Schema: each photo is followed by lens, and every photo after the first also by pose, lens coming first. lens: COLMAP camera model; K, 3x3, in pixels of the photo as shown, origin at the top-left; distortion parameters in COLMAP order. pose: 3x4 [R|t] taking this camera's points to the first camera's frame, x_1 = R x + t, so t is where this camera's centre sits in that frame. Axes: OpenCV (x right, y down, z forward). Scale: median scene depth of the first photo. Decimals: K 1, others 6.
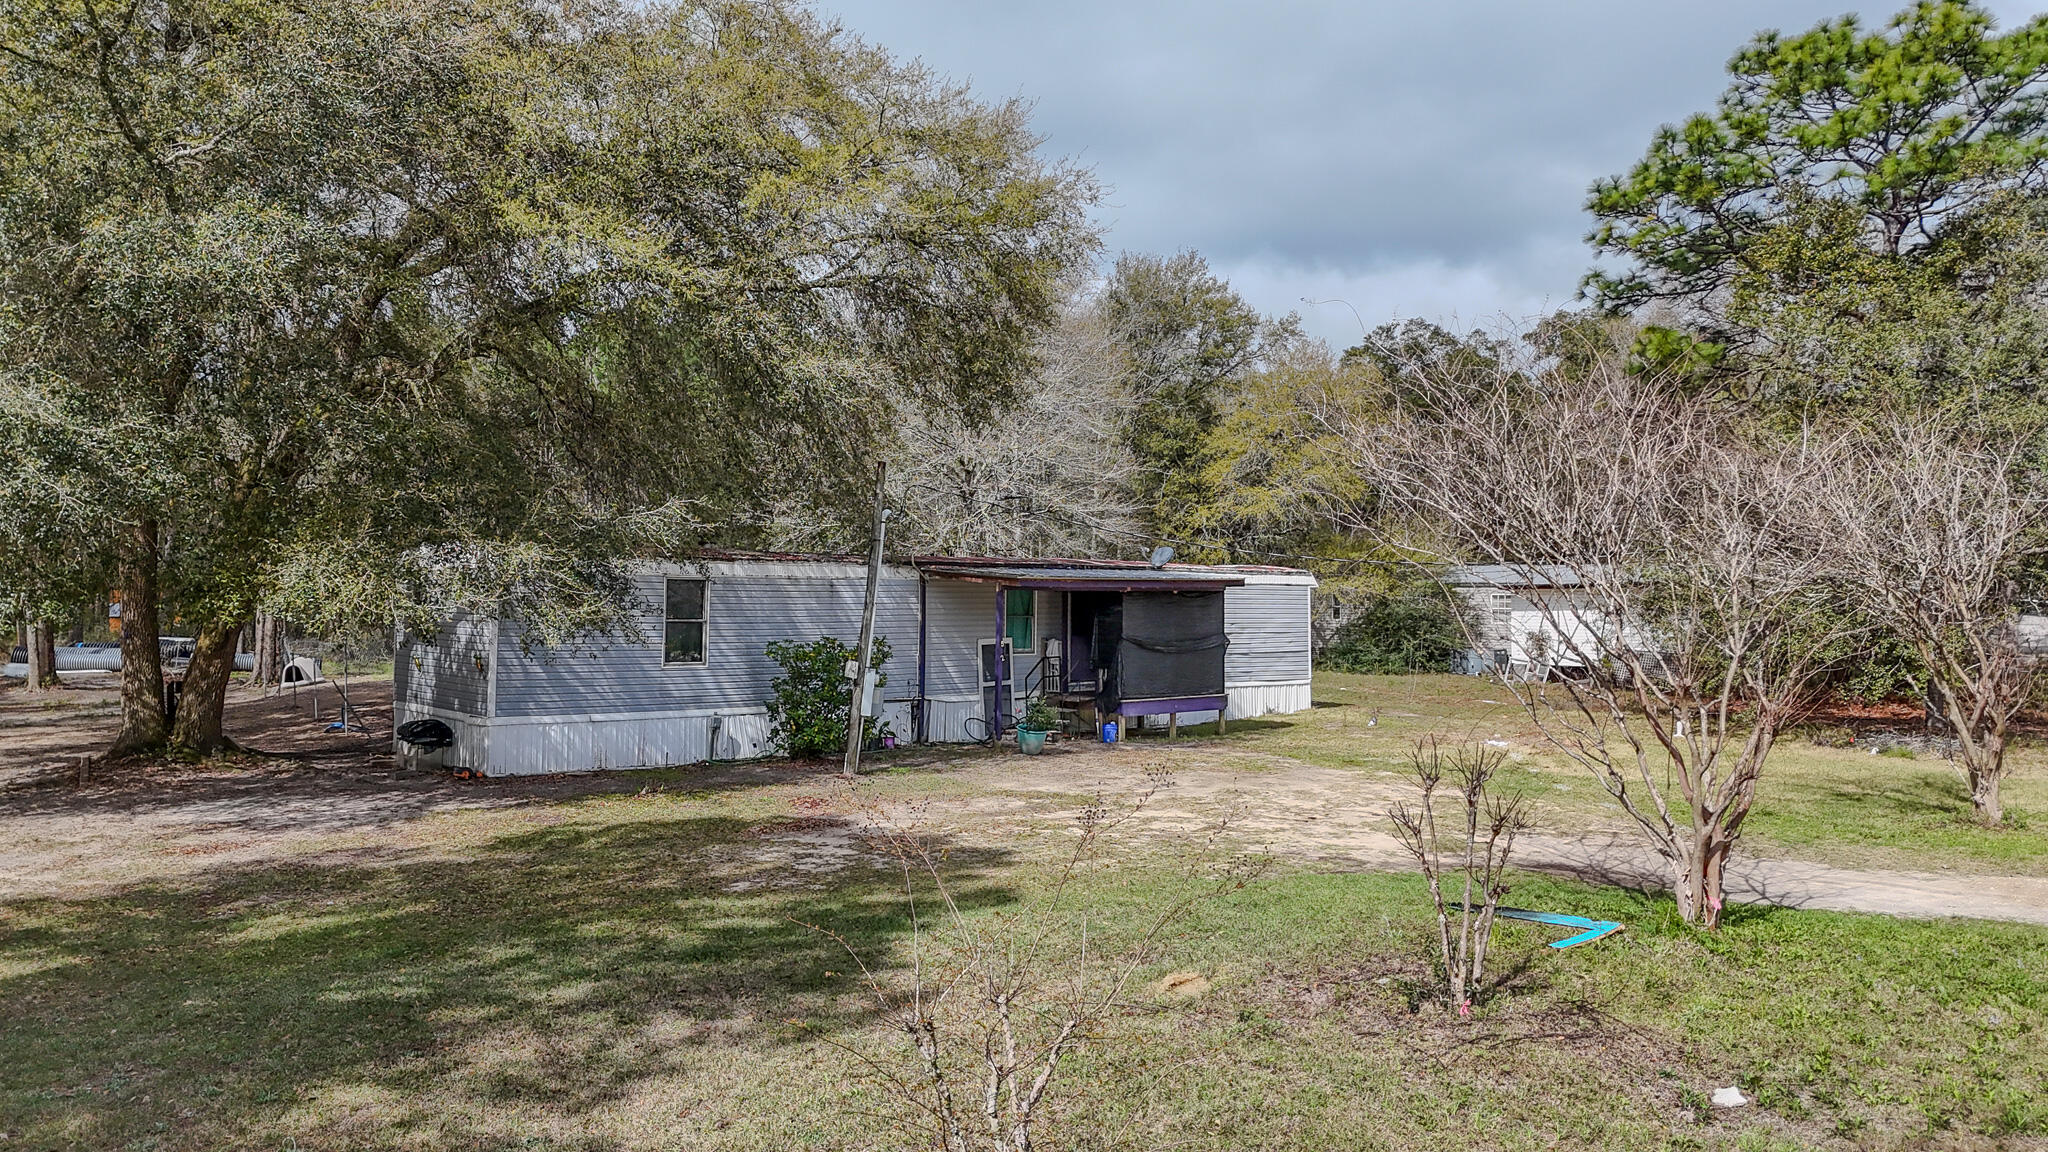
lens RADIAL K [[1647.0, 0, 1024.0], [0, 1647.0, 576.0], [0, 0, 1]] dist [0.158619, -0.363547]
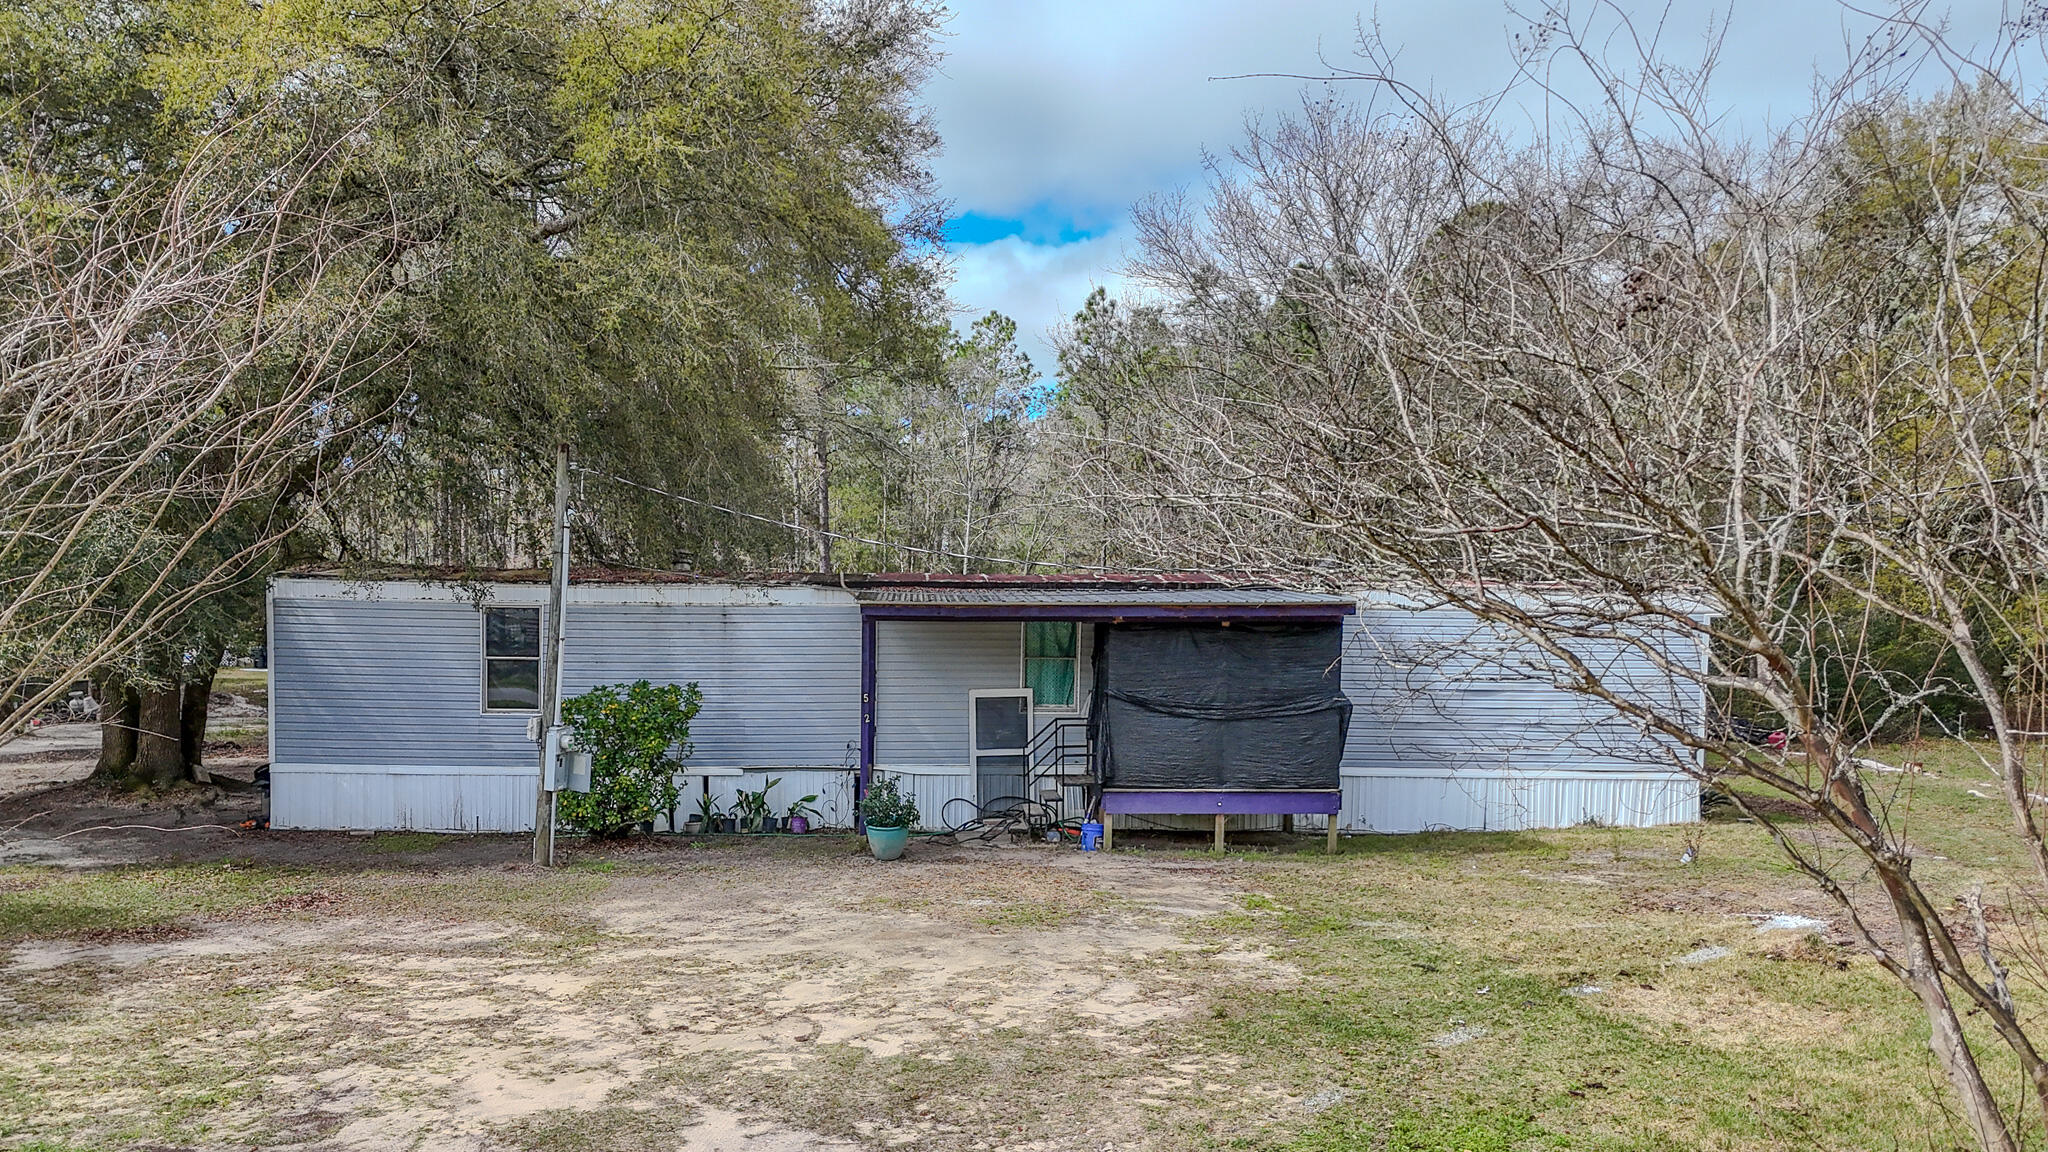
lens RADIAL K [[1647.0, 0, 1024.0], [0, 1647.0, 576.0], [0, 0, 1]] dist [0.158619, -0.363547]
pose [[0.756301, -0.022088, -0.653850, 0.465669], [0.002726, 0.999528, -0.030613, 0.011104], [0.654218, 0.021370, 0.756004, 0.473223]]
